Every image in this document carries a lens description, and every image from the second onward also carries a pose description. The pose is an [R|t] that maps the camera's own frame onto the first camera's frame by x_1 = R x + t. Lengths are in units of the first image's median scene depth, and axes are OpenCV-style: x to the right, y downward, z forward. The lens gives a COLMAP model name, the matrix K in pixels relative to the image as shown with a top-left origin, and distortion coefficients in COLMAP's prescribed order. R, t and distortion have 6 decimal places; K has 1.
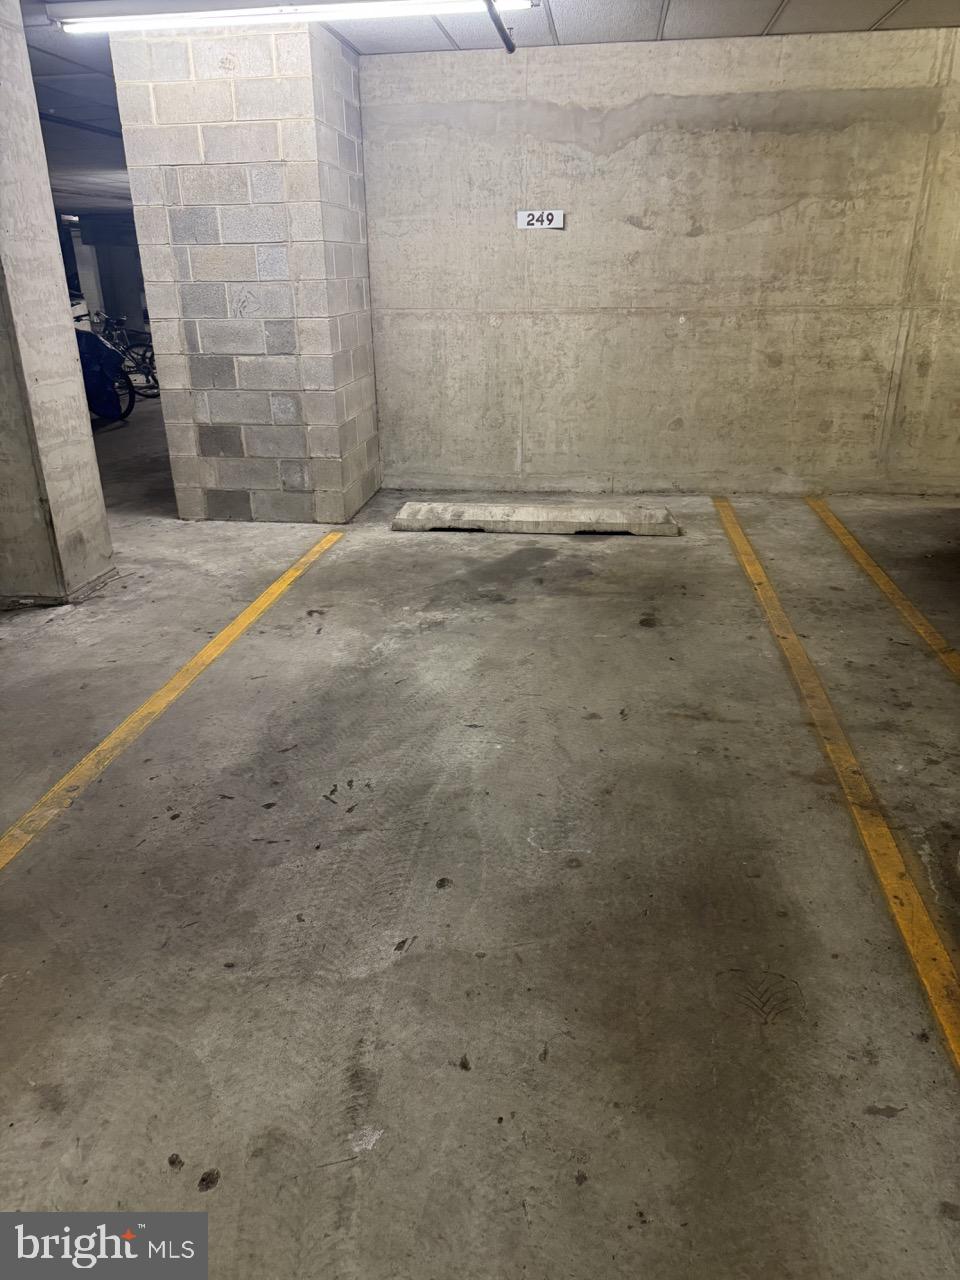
lens RADIAL K [[896.3, 0, 476.7], [0, 896.3, 647.1], [0, 0, 1]] dist [0.029019, -0.034274]
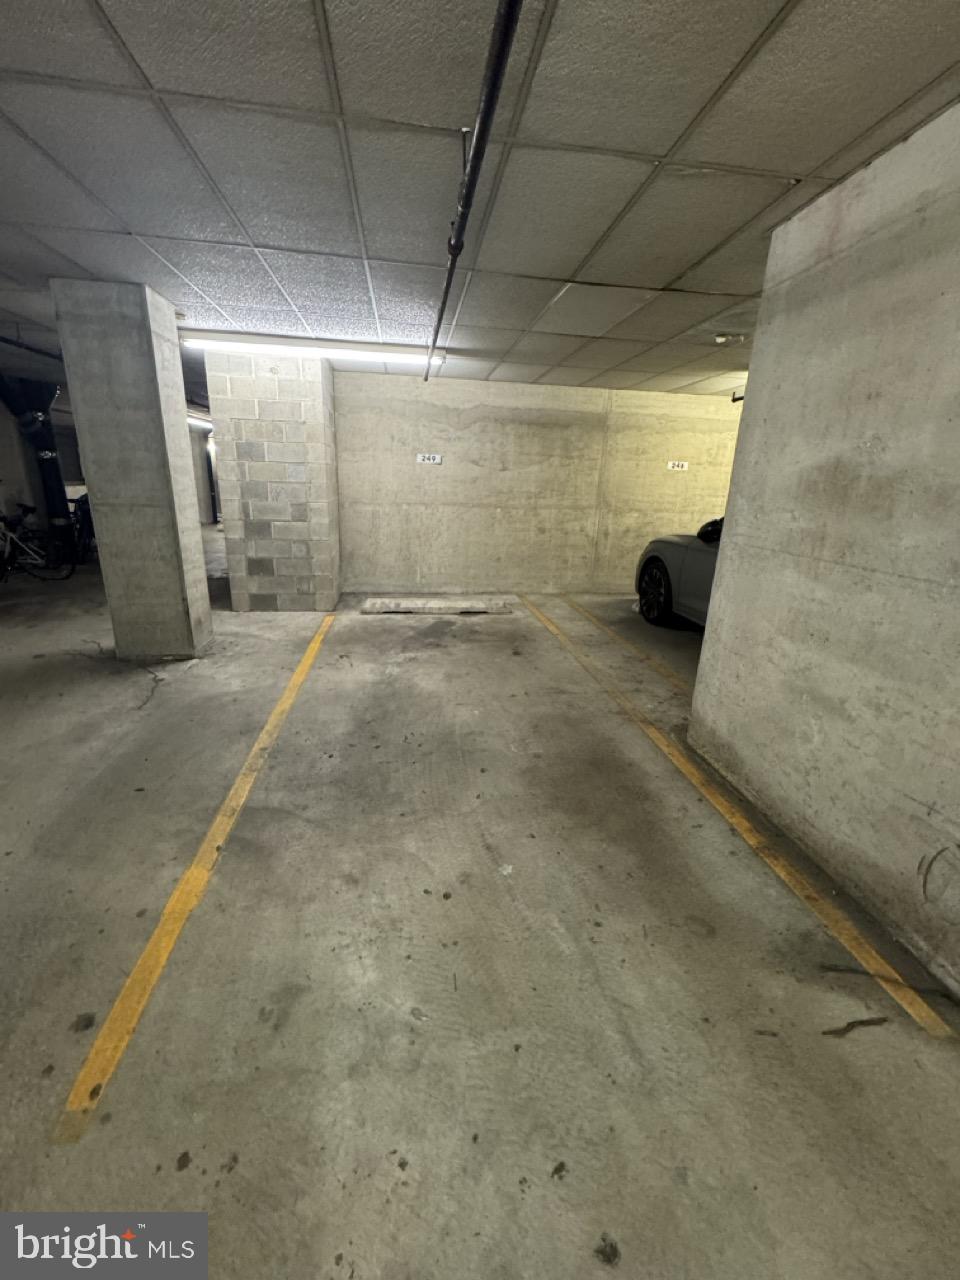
lens RADIAL K [[510.5, 0, 475.1], [0, 510.5, 644.1], [0, 0, 1]] dist [-0.007402, 0.001642]
pose [[0.960597, -0.037343, 0.275426, -0.198345], [0.059633, 0.995547, -0.073001, 0.028108], [-0.271473, 0.086549, 0.958547, -0.092271]]
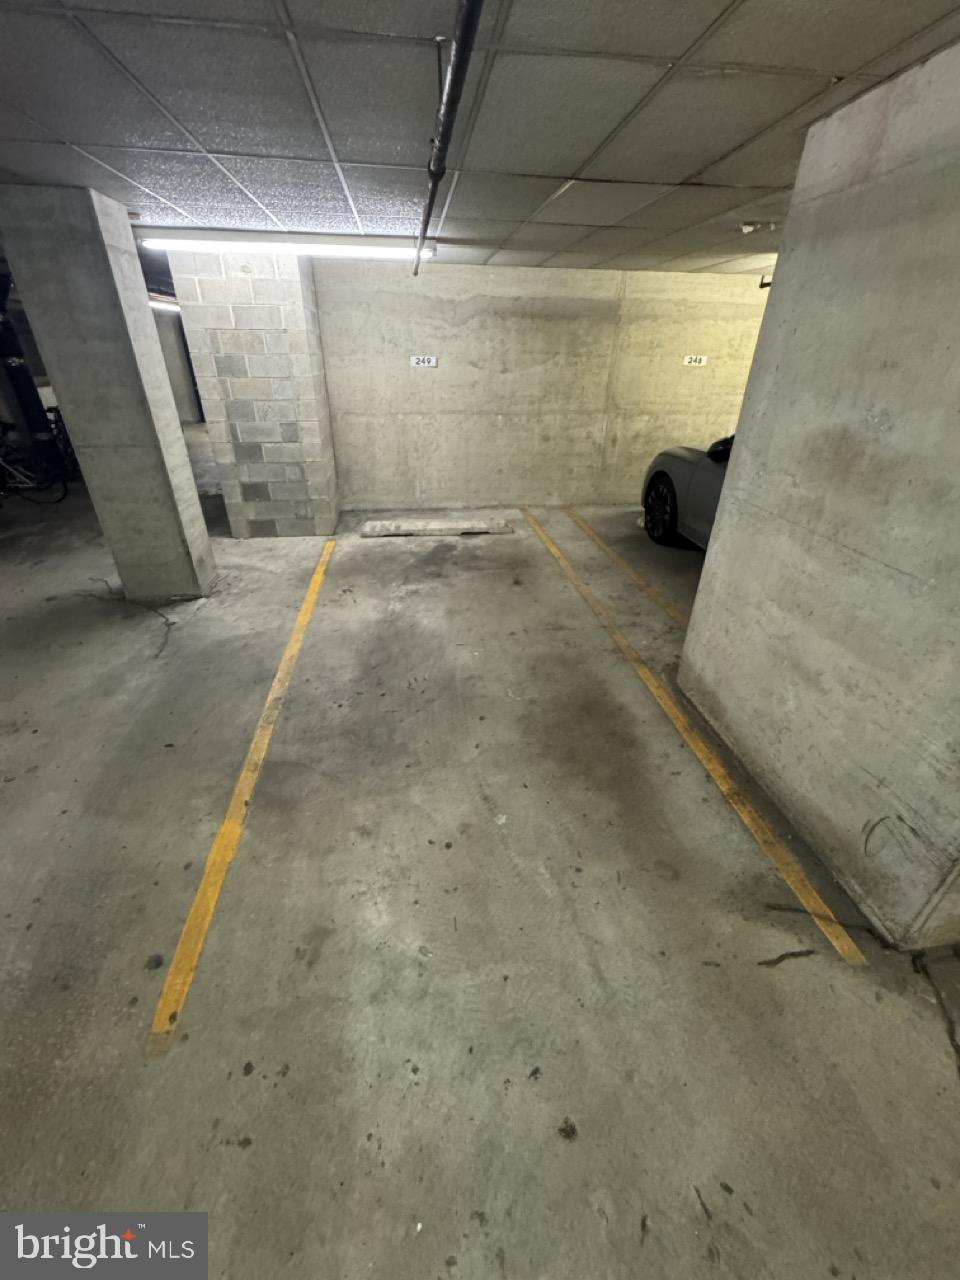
lens RADIAL K [[510.5, 0, 475.5], [0, 510.5, 641.3], [0, 0, 1]] dist [-0.007402, 0.001642]
pose [[0.963091, -0.111680, 0.244914, -0.183928], [0.079030, 0.987087, 0.139335, -0.058525], [-0.257312, -0.114837, 0.959481, -0.114608]]
